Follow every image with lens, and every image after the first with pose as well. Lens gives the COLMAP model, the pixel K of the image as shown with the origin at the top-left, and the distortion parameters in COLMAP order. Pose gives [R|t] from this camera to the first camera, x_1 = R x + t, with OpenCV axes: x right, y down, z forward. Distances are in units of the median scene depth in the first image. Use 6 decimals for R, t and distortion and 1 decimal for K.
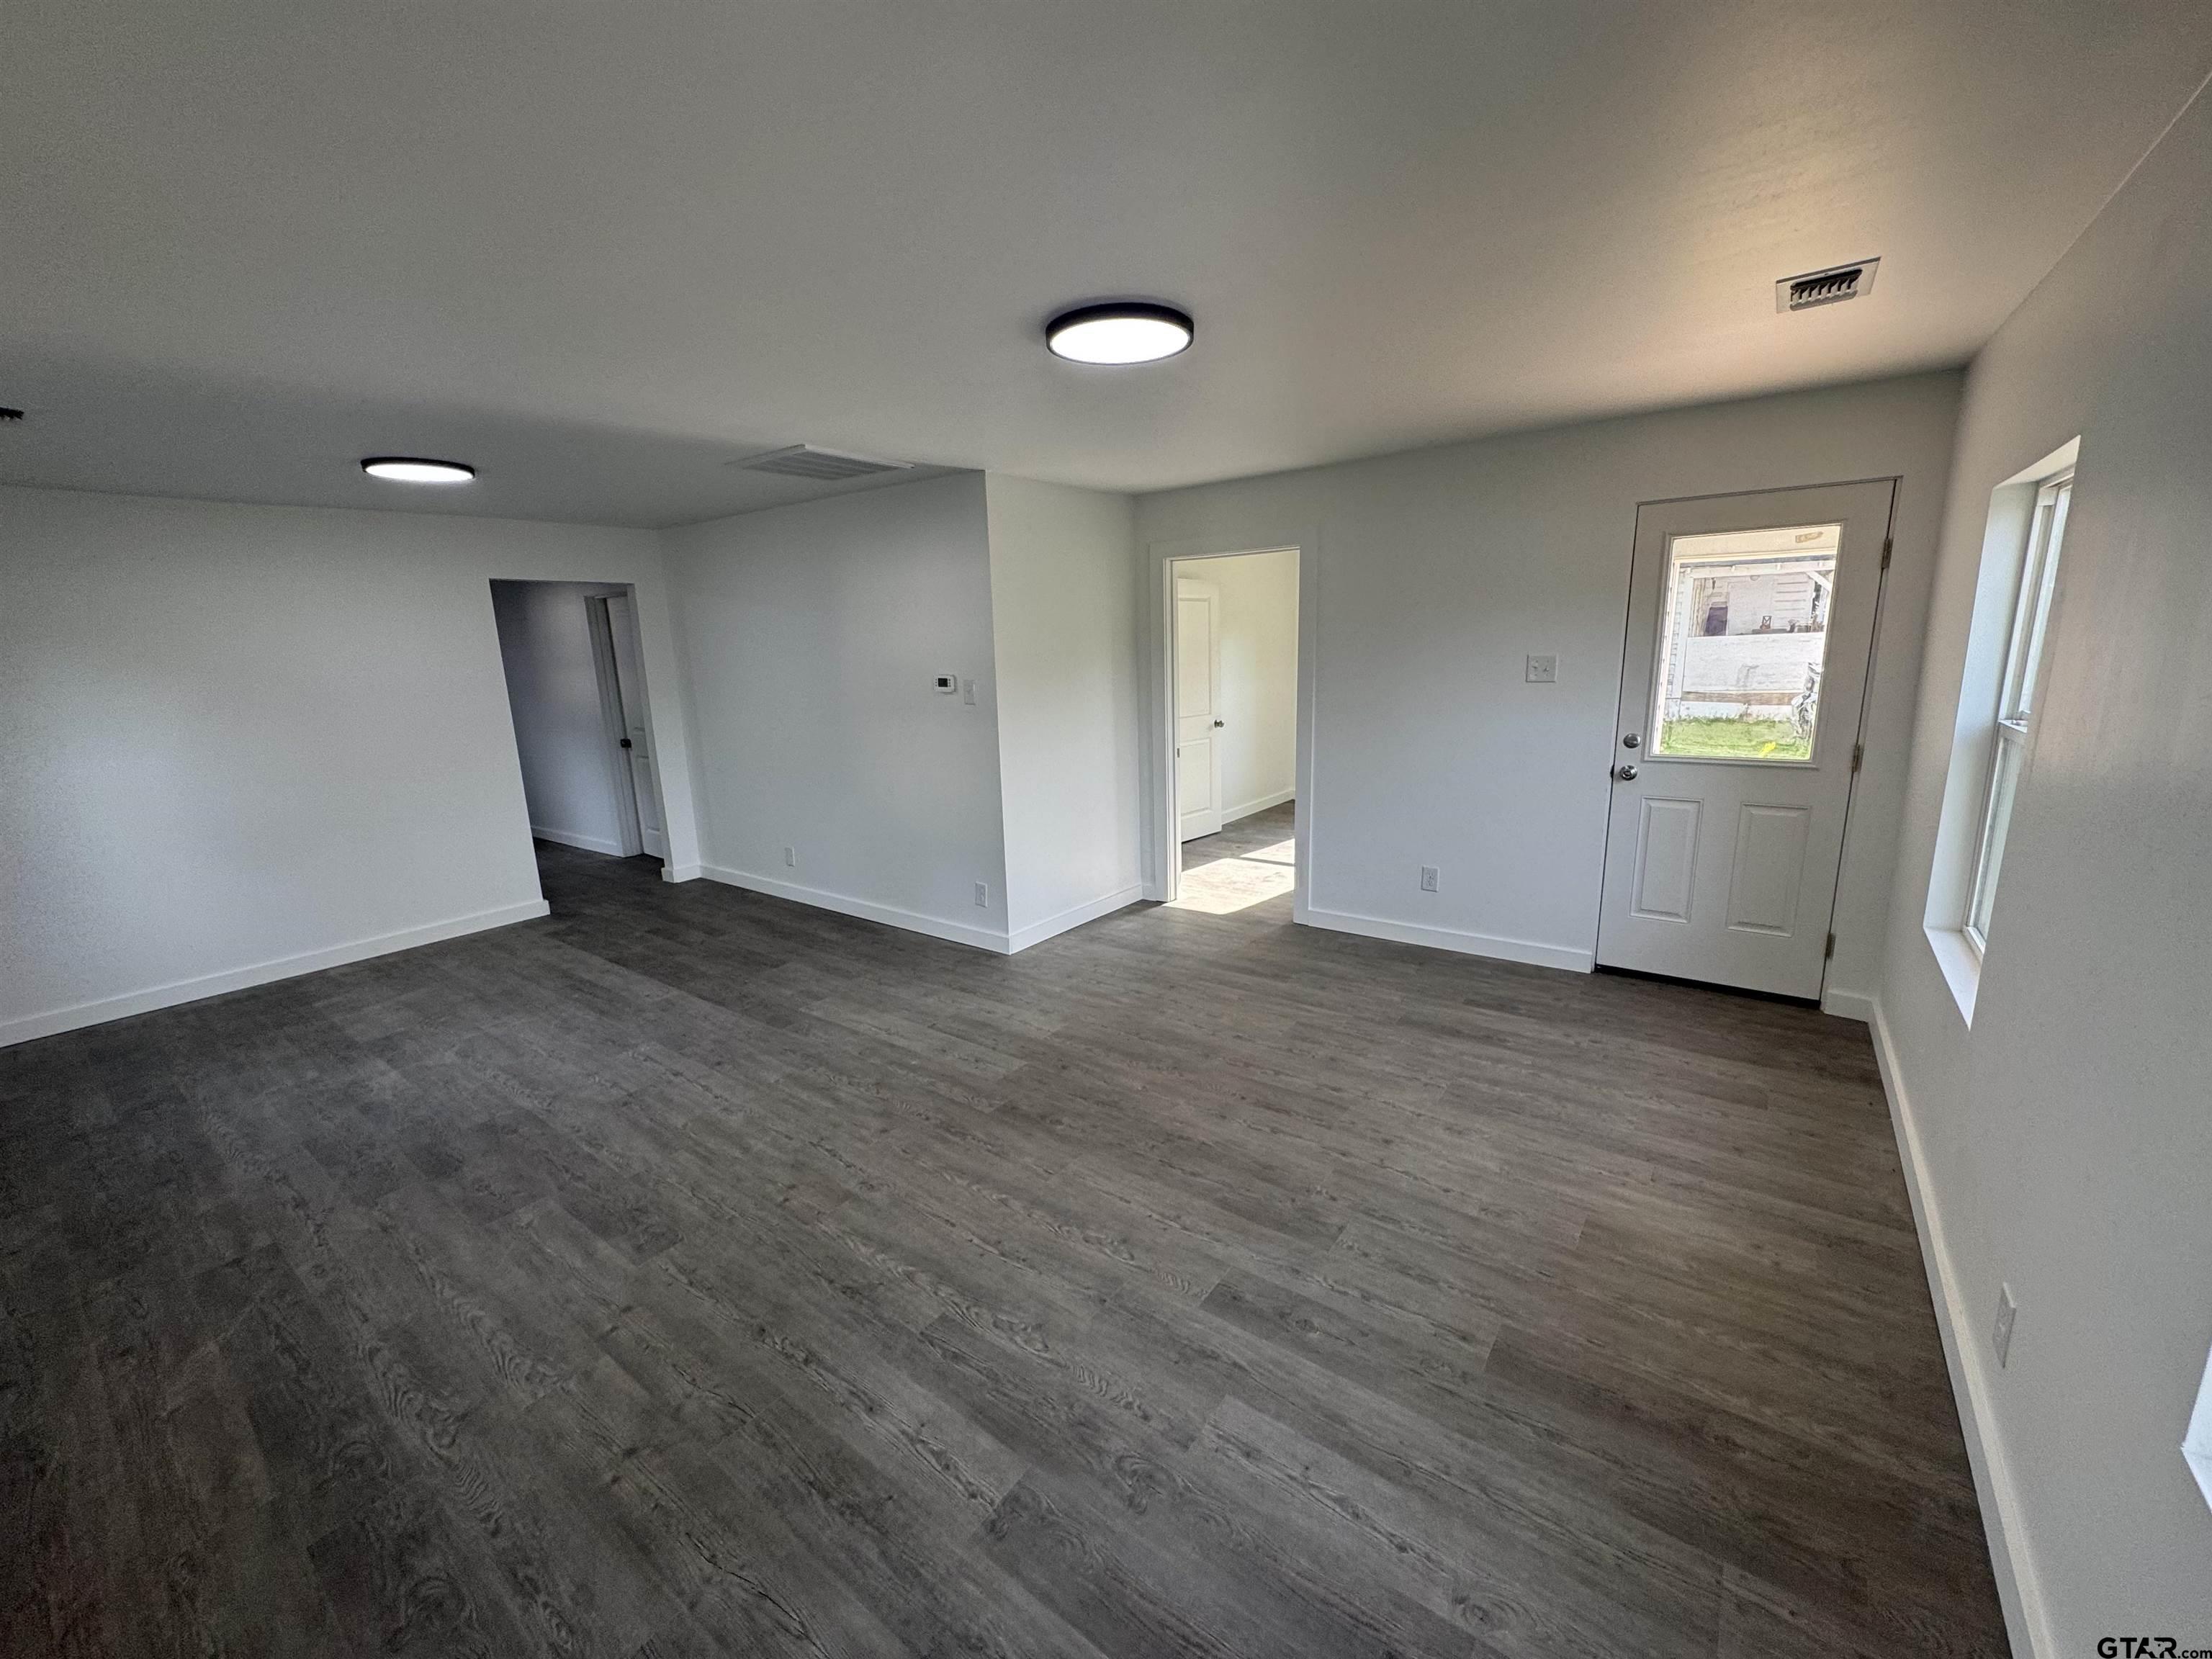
lens RADIAL K [[874.1, 0, 1114.5], [0, 874.1, 830.7], [0, 0, 1]] dist [-0.002304, 0.001032]
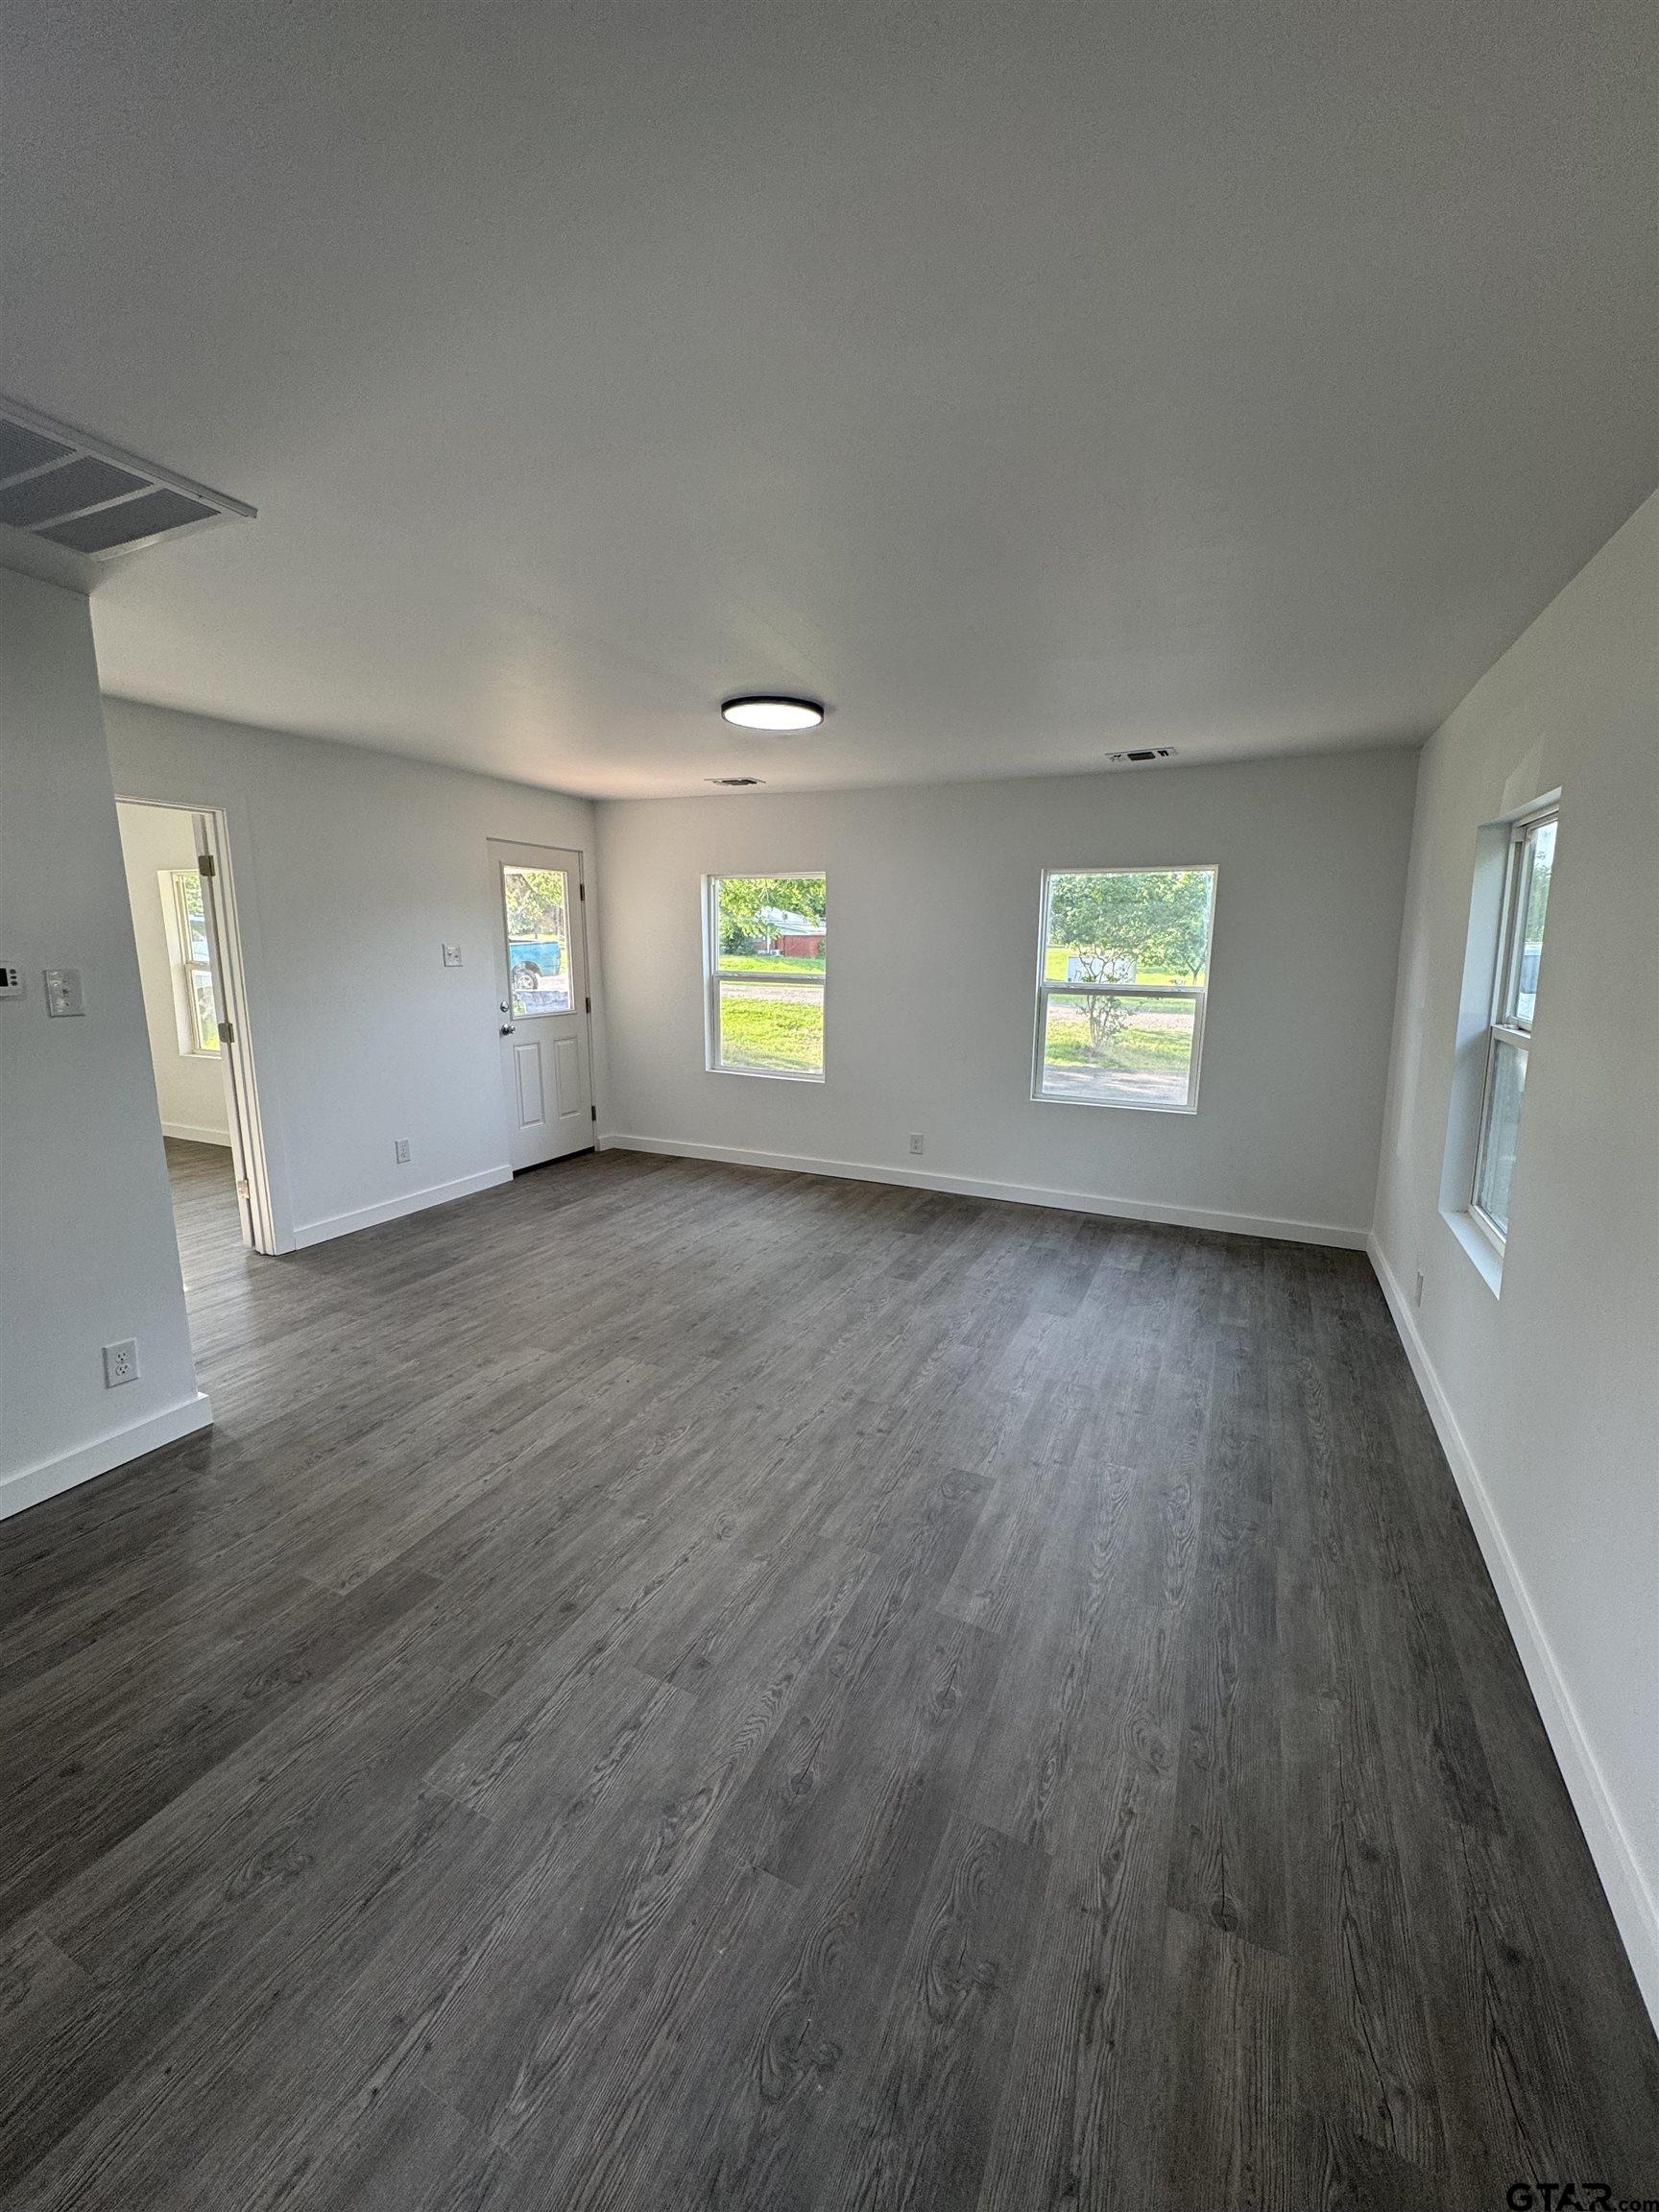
lens RADIAL K [[874.1, 0, 809.5], [0, 874.1, 1115.0], [0, 0, 1]] dist [-0.002304, 0.001032]
pose [[-0.177037, -0.166588, 0.970003, -1.091072], [0.196947, 0.959640, 0.200753, -0.149732], [-0.964298, 0.226580, -0.137083, 0.931402]]
